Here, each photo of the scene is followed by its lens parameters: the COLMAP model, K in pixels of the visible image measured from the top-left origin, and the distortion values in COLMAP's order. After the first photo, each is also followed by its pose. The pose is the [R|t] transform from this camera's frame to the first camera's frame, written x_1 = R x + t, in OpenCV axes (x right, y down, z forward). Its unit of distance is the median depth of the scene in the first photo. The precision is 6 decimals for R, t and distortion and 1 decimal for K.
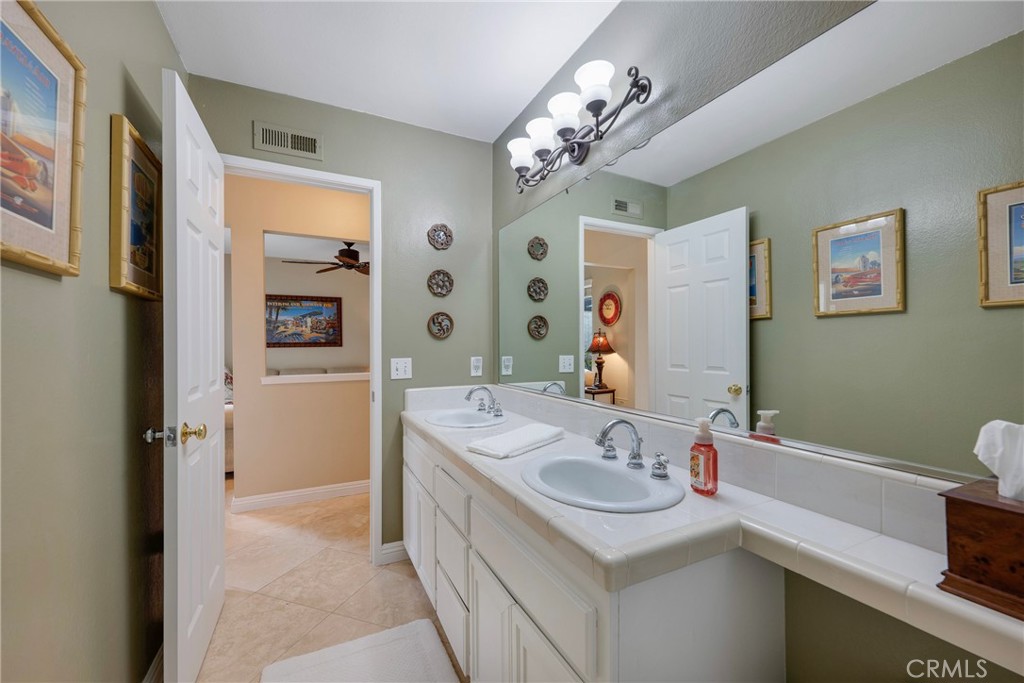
lens RADIAL K [[402.1, 0, 507.1], [0, 402.1, 342.3], [0, 0, 1]] dist [-0.001556, -0.000050]
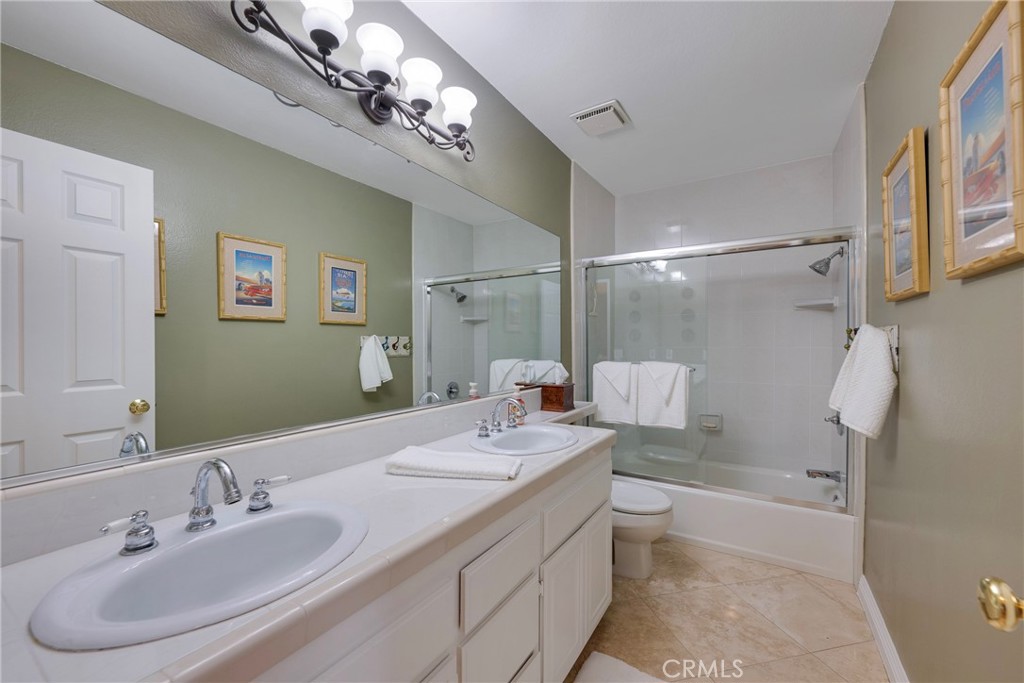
lens RADIAL K [[406.9, 0, 511.2], [0, 406.9, 347.4], [0, 0, 1]] dist [-0.001015, 0.000014]
pose [[-0.492657, -0.003190, 0.870217, -0.530265], [-0.000480, 0.999994, 0.003395, 0.005130], [-0.870223, 0.001255, -0.492656, 0.932082]]
